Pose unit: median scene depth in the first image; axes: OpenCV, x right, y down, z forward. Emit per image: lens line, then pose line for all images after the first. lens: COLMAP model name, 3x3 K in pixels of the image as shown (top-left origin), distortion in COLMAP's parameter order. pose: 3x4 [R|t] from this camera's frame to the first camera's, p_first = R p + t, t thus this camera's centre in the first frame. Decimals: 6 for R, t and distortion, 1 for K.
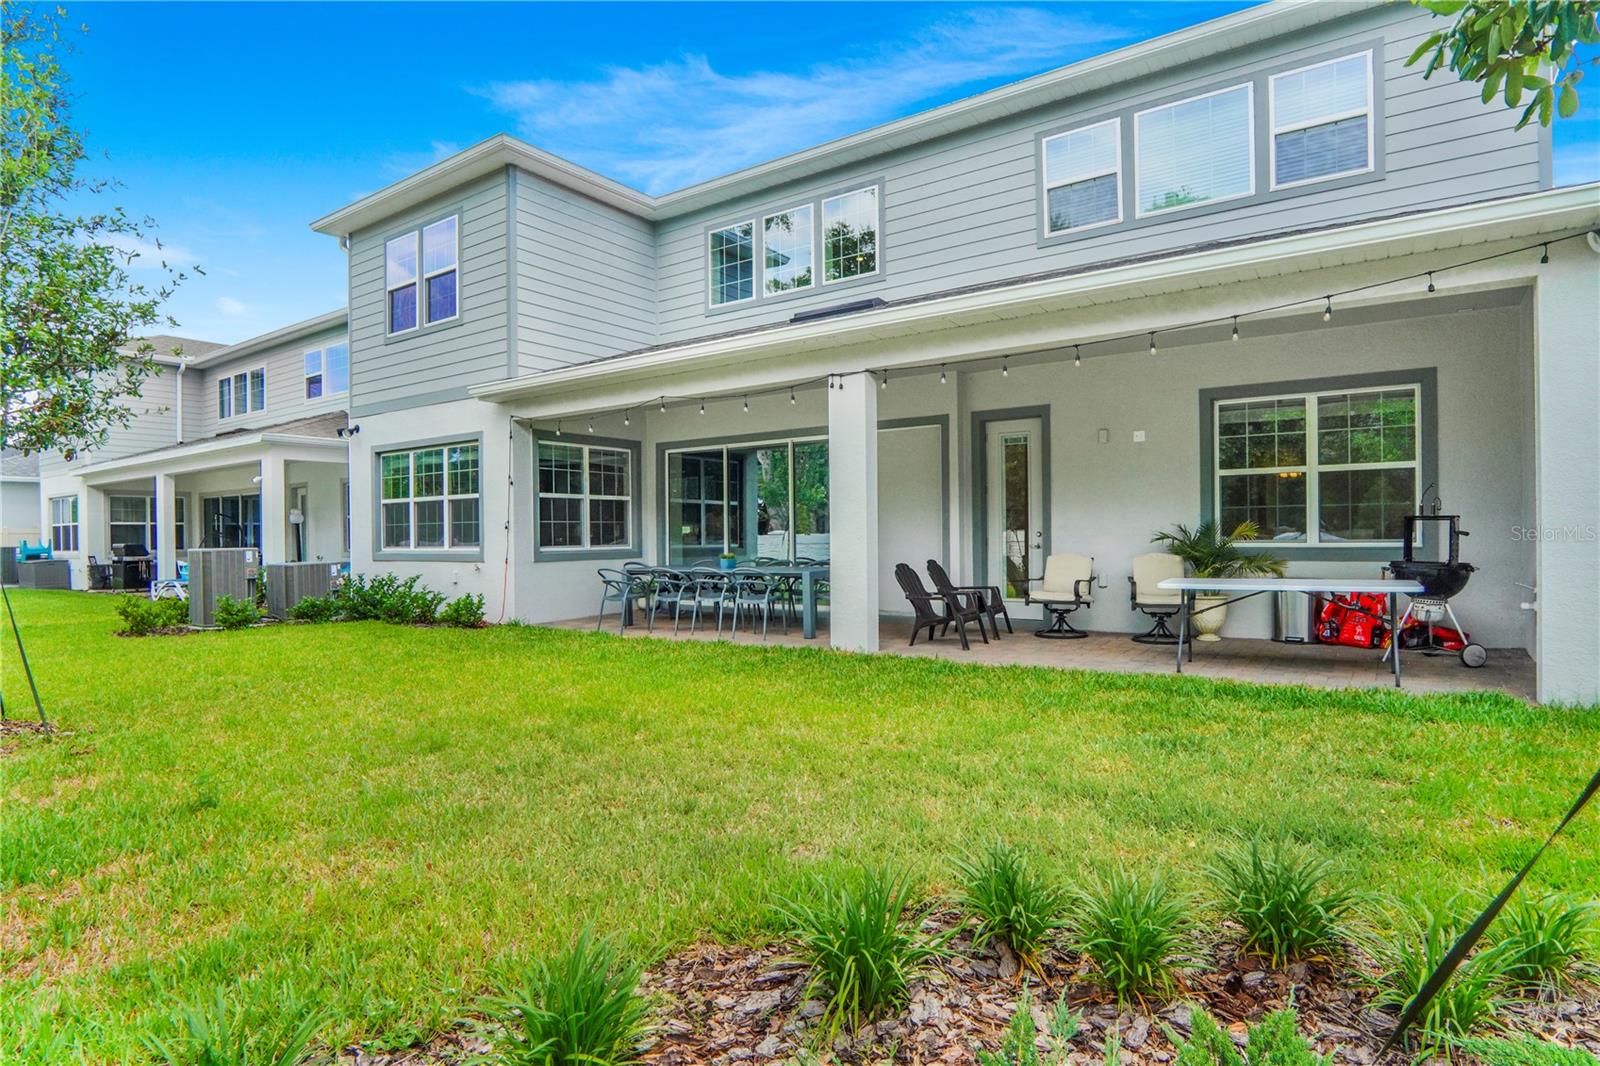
lens RADIAL K [[847.8, 0, 803.1], [0, 847.8, 543.2], [0, 0, 1]] dist [-0.025114, 0.001432]
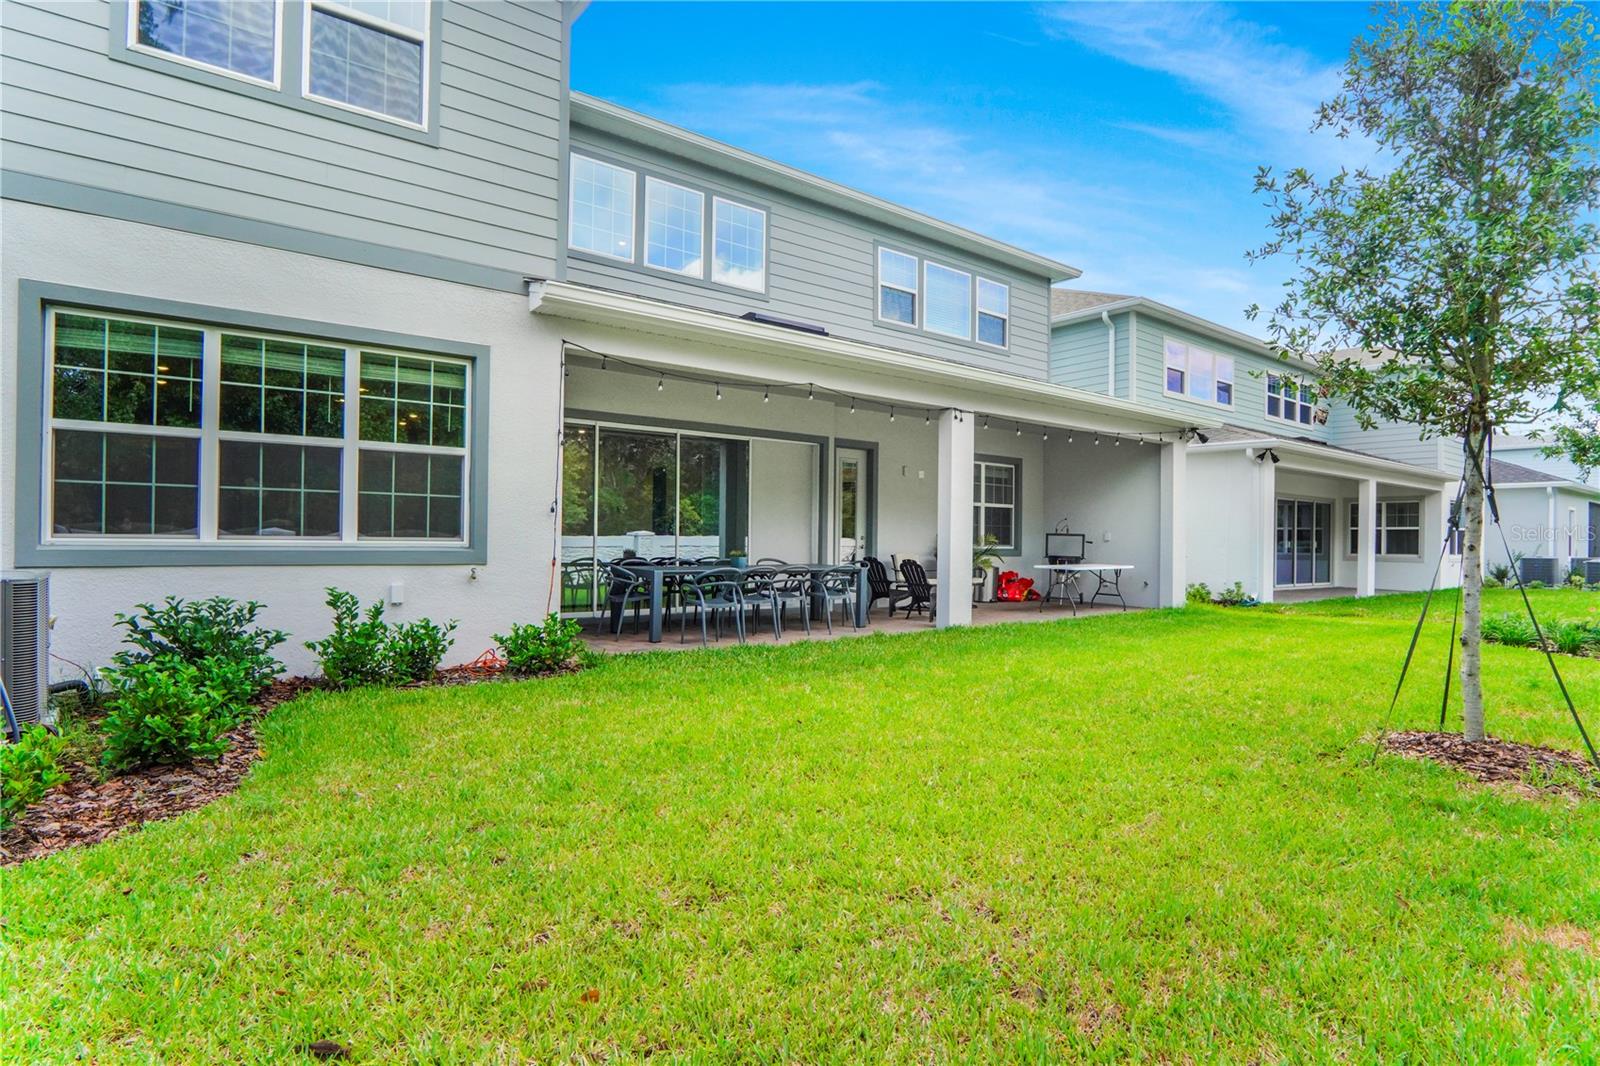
lens RADIAL K [[847.8, 0, 802.0], [0, 847.8, 534.0], [0, 0, 1]] dist [-0.025114, 0.001432]
pose [[0.291175, 0.023259, 0.956387, -0.872484], [-0.008582, 0.999728, -0.021700, 0.011106], [-0.956631, -0.001889, 0.291295, 0.603869]]
